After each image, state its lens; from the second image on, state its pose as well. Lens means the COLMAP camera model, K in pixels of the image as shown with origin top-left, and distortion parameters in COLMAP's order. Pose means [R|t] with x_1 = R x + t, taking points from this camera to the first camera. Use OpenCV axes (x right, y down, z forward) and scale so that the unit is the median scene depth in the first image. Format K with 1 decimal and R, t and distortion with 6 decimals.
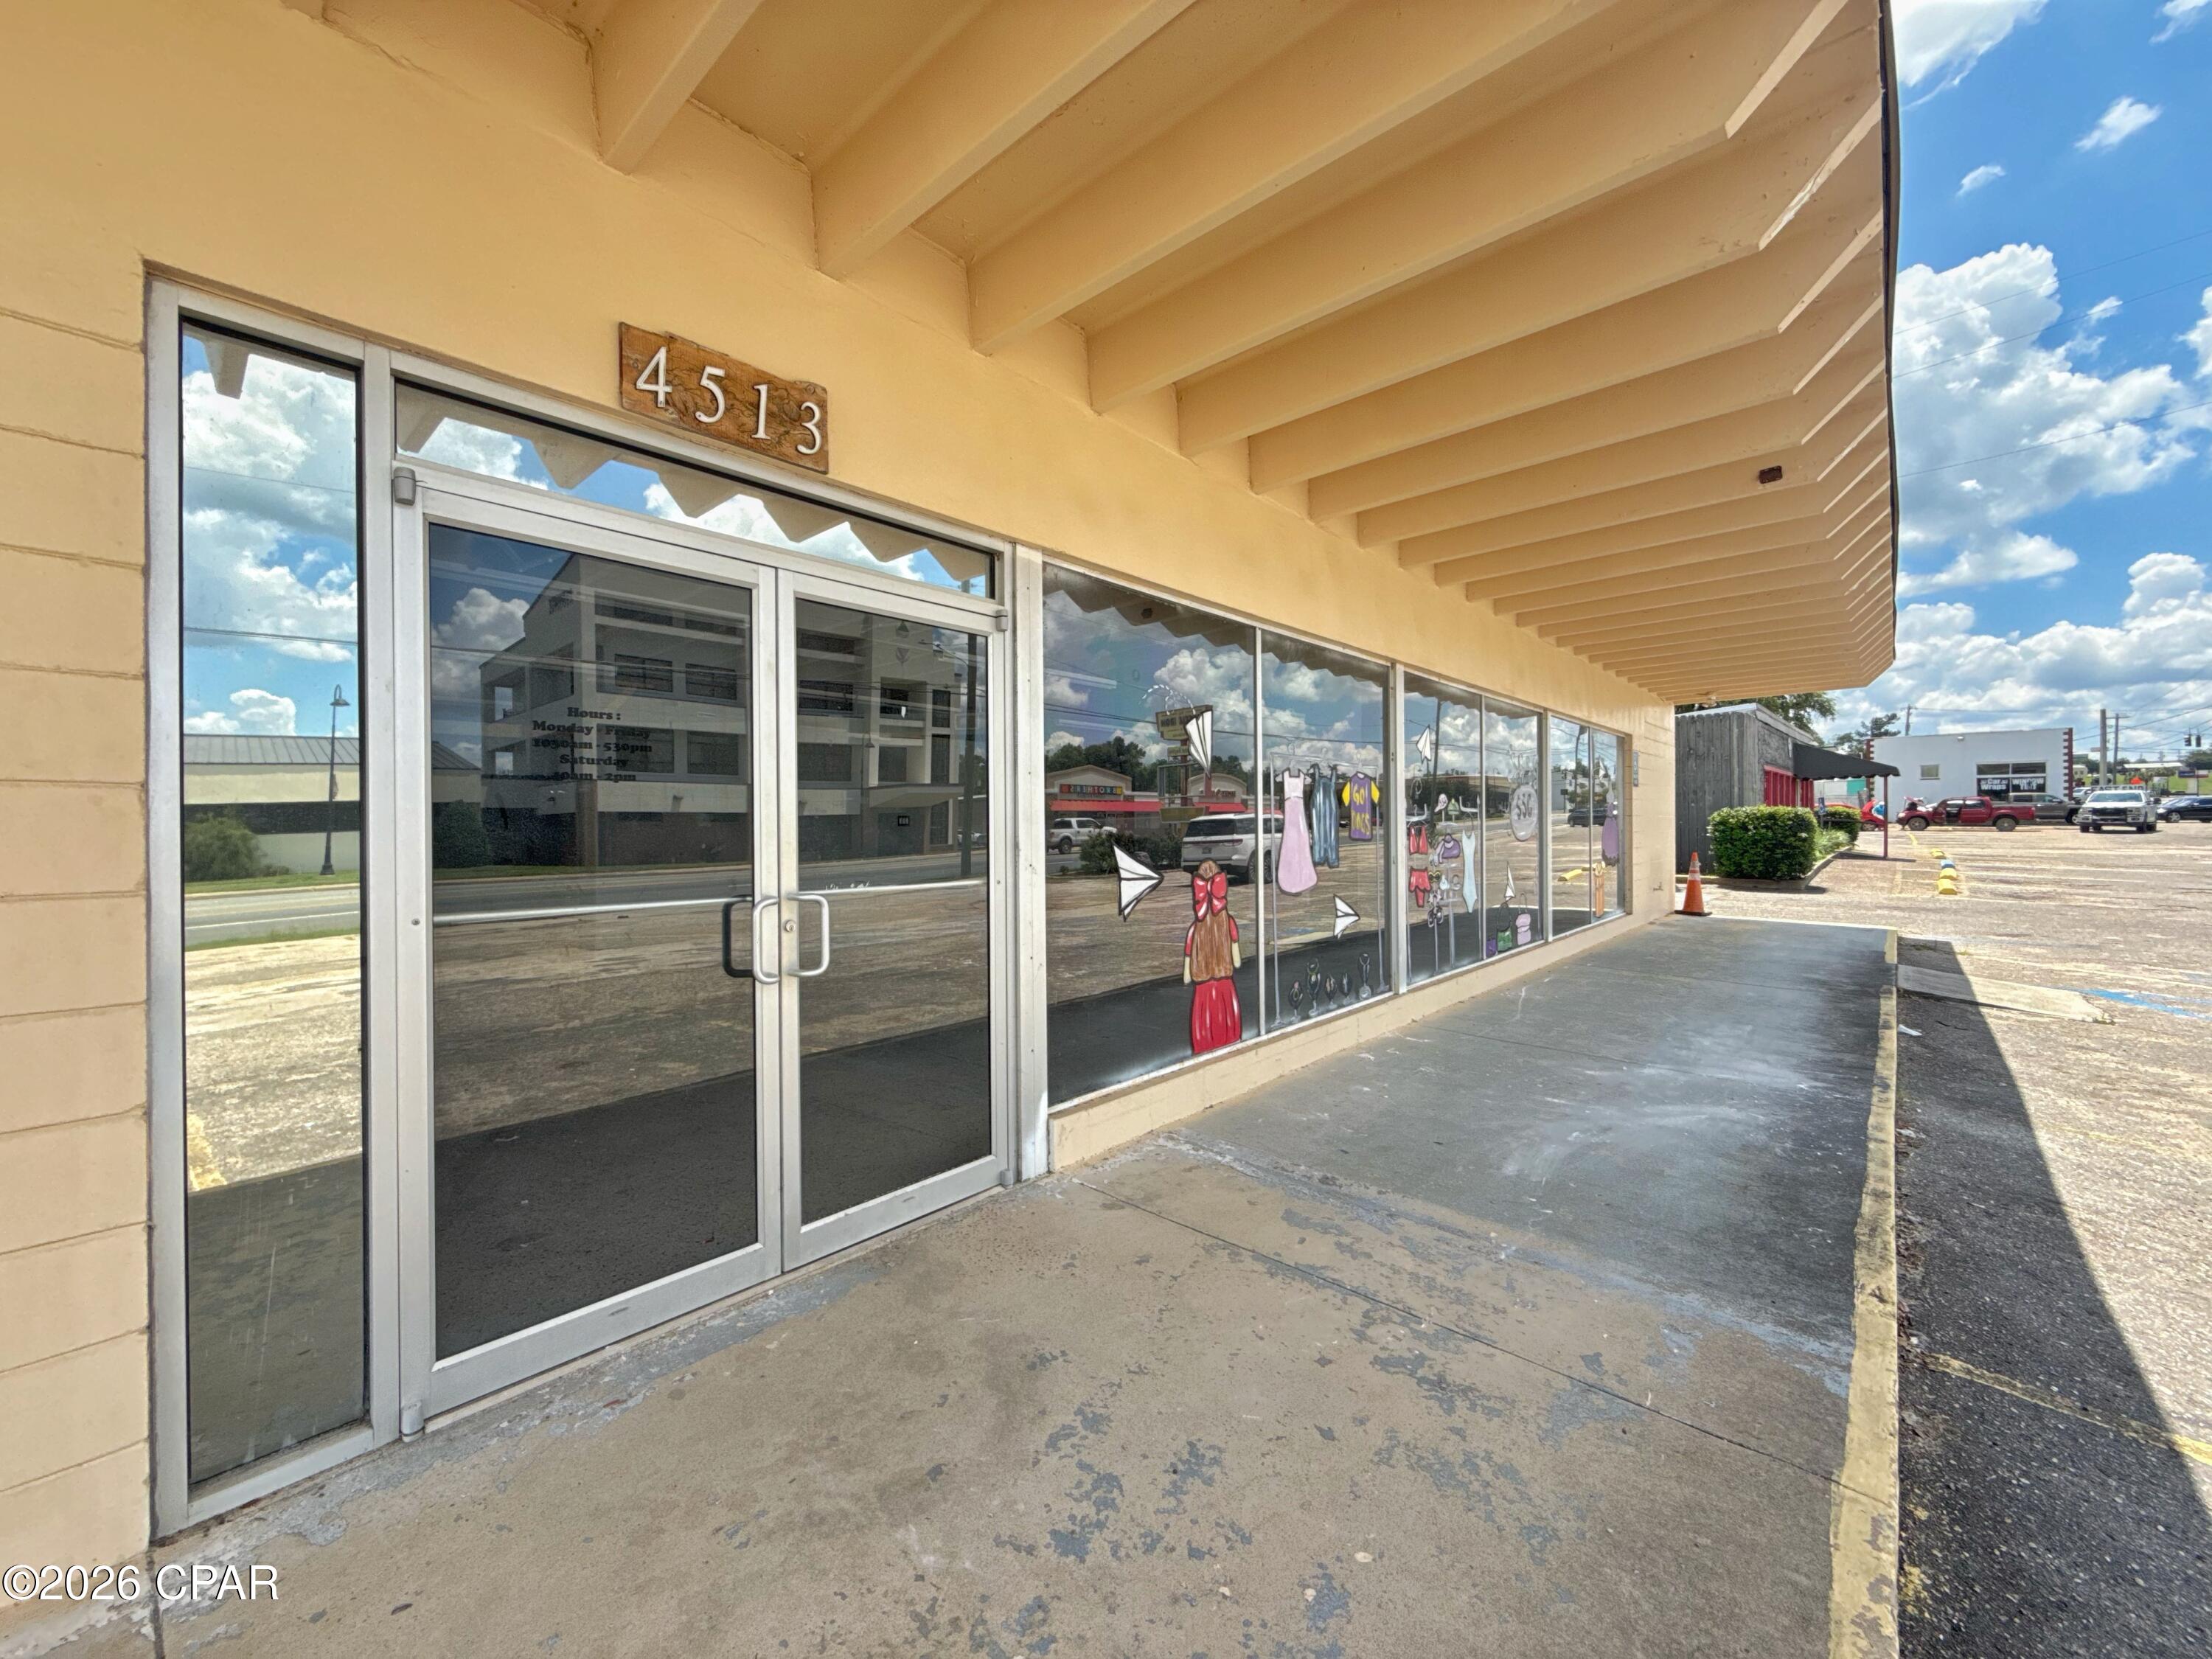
lens RADIAL K [[877.8, 0, 1098.7], [0, 877.8, 832.5], [0, 0, 1]] dist [-0.000925, 0.000123]
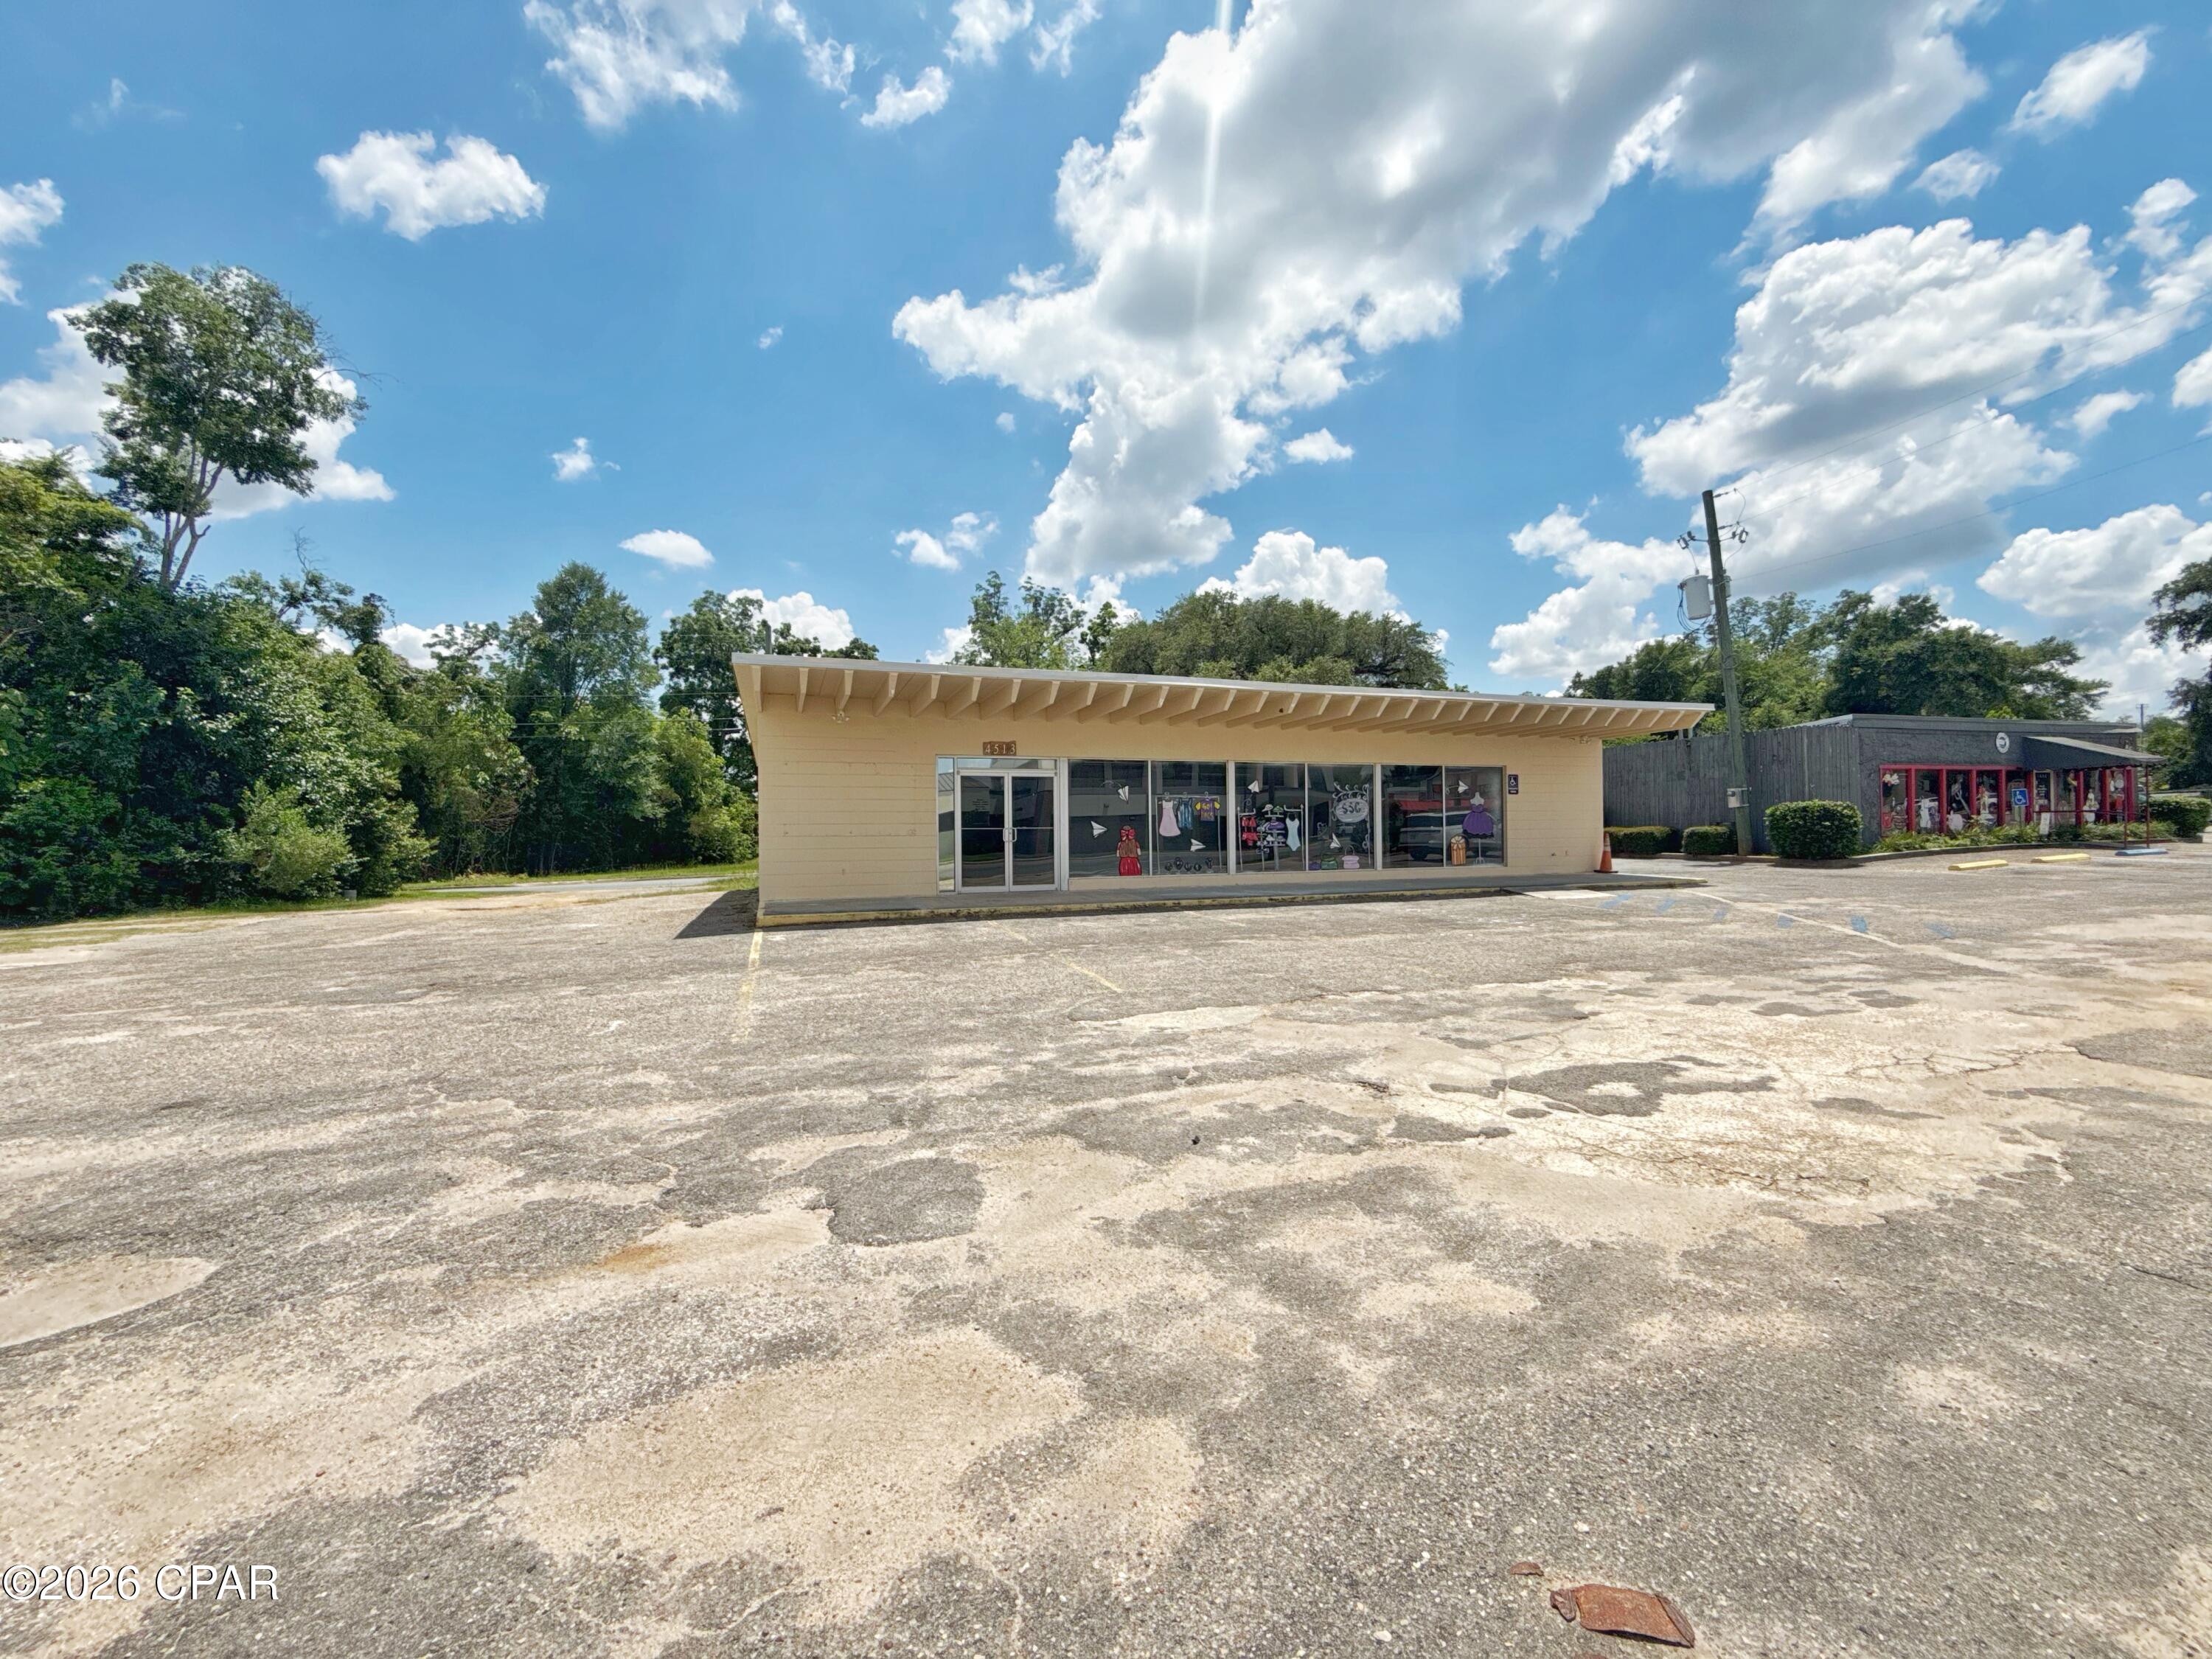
lens RADIAL K [[877.8, 0, 1087.9], [0, 877.8, 810.7], [0, 0, 1]] dist [-0.000925, 0.000123]
pose [[0.878281, -0.011682, -0.478002, 2.039015], [-0.000517, 0.999678, -0.025382, 0.073554], [0.478144, 0.022540, 0.877992, -2.756953]]
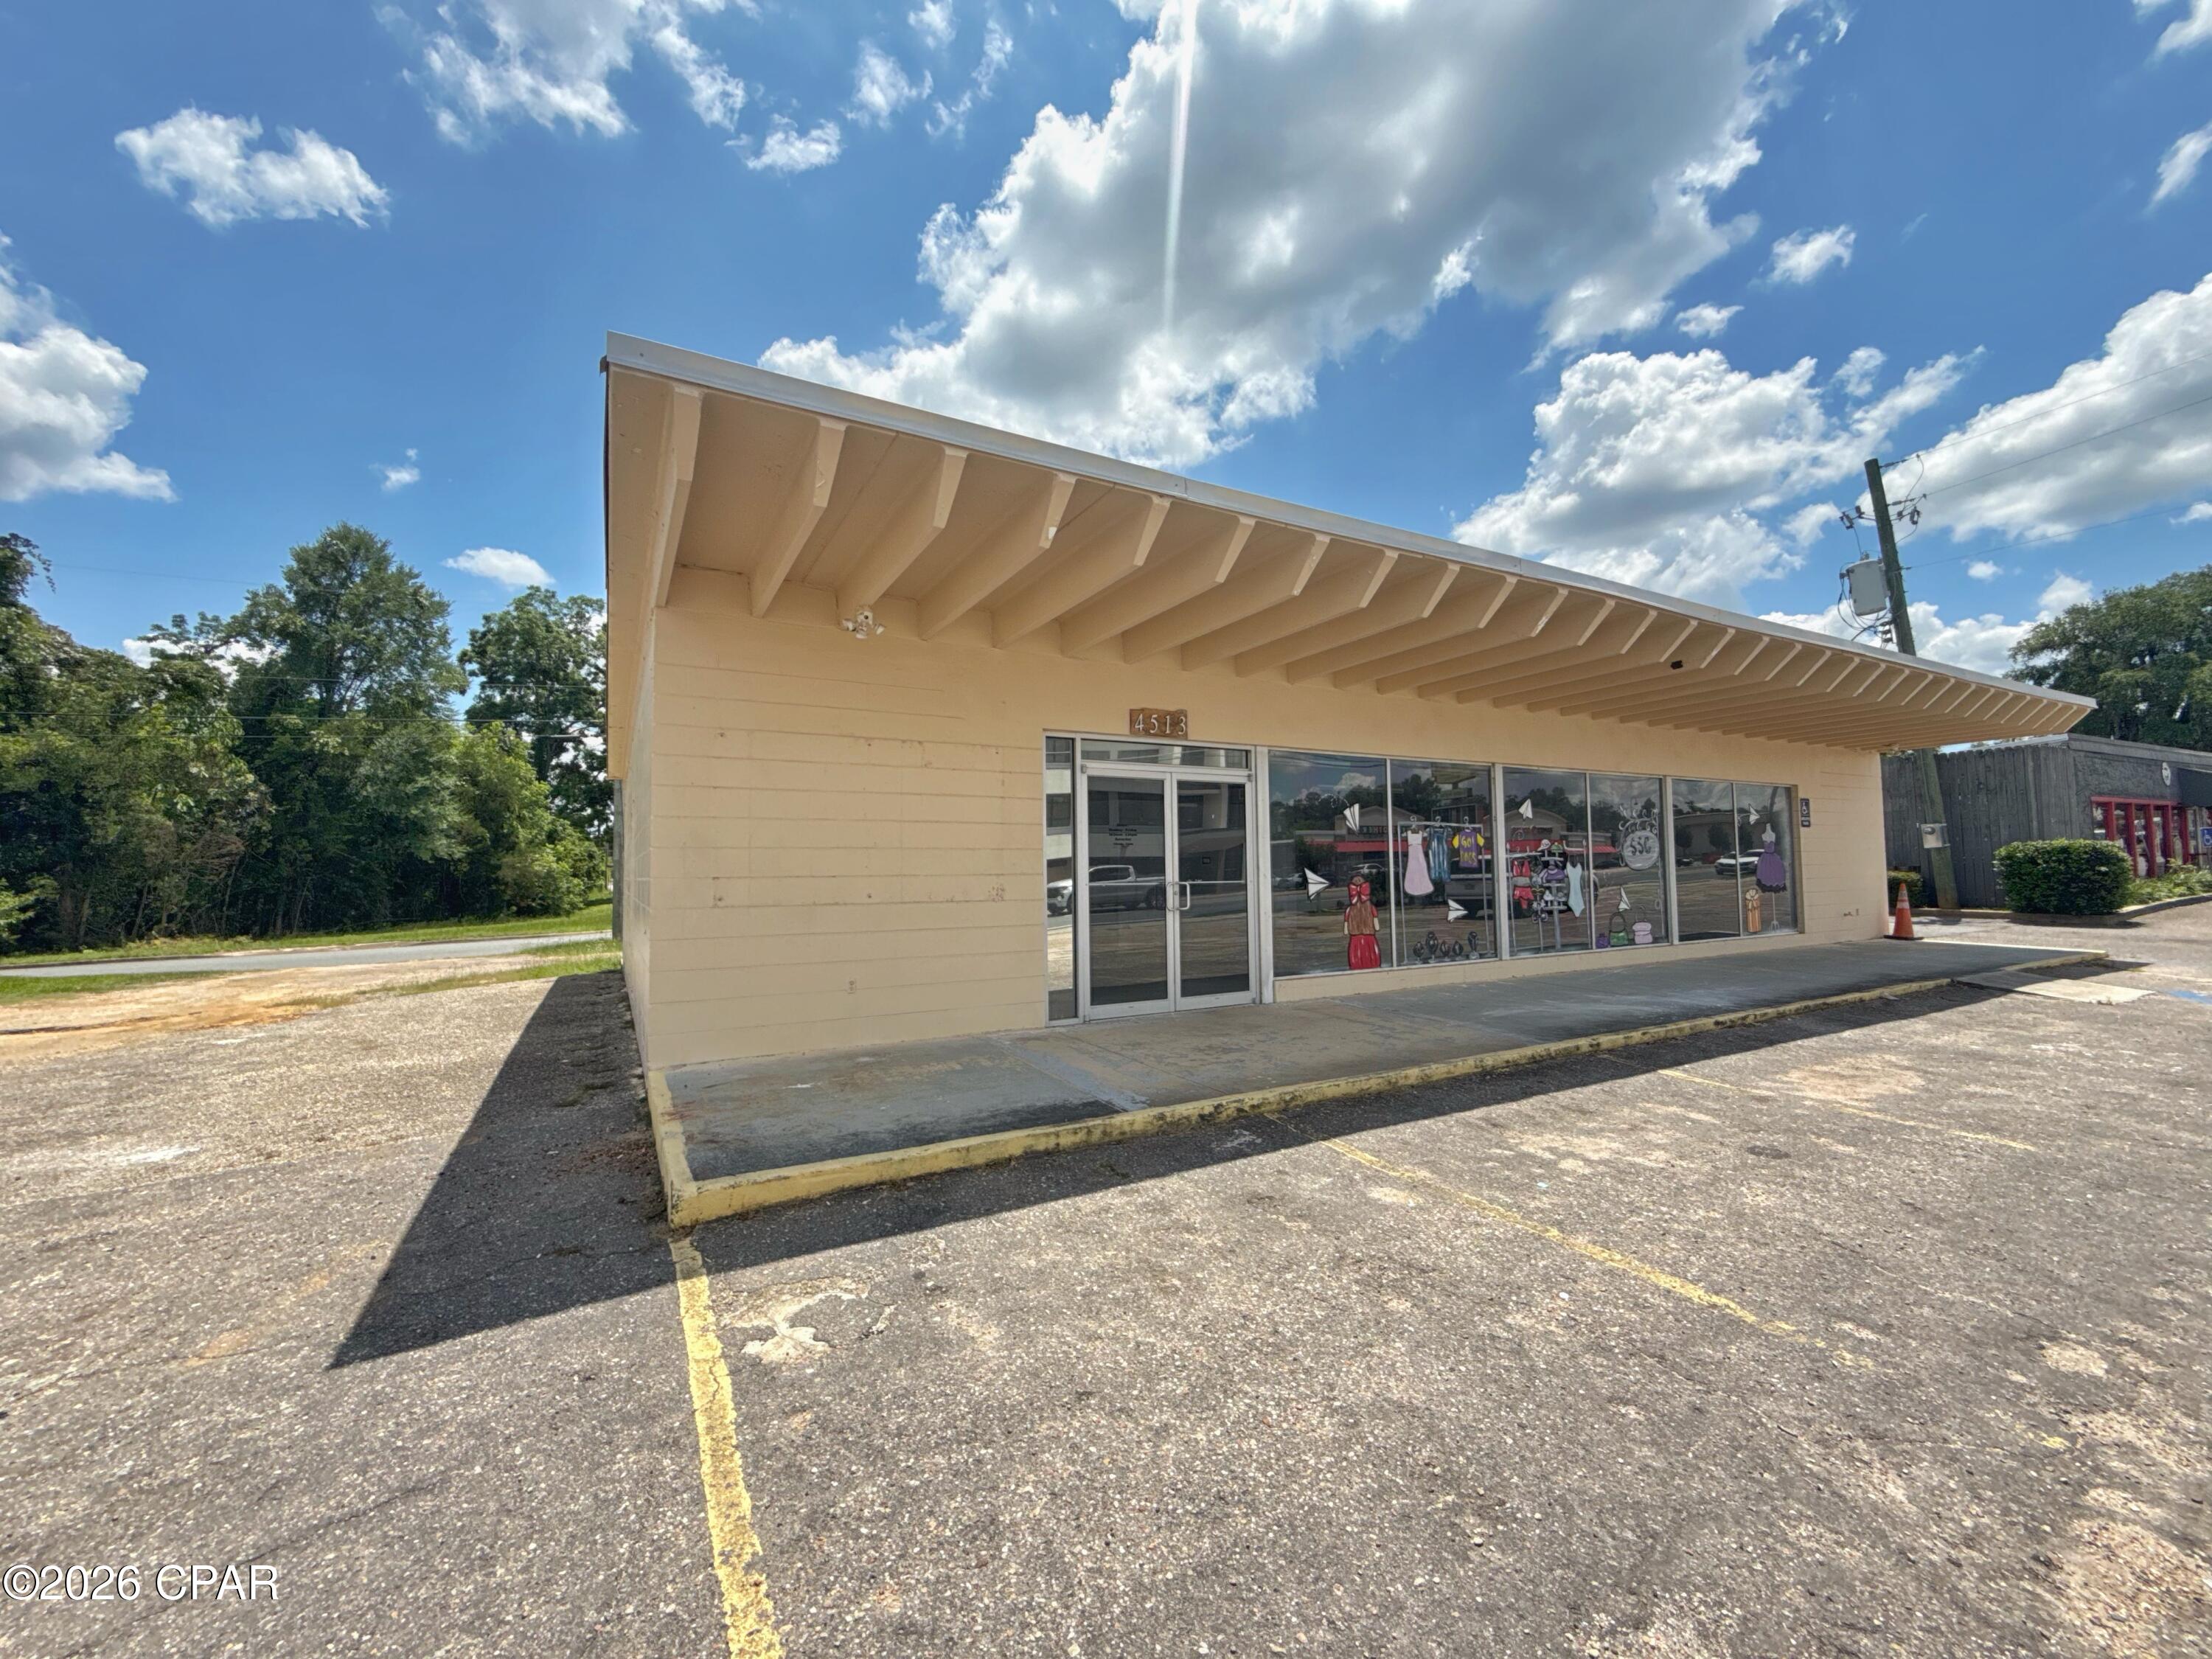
lens RADIAL K [[877.8, 0, 1102.9], [0, 877.8, 812.5], [0, 0, 1]] dist [-0.000925, 0.000123]
pose [[0.946110, -0.023785, -0.322971, 0.257892], [0.001243, 0.997559, -0.069824, 0.029227], [0.323843, 0.065660, 0.943830, -1.300868]]
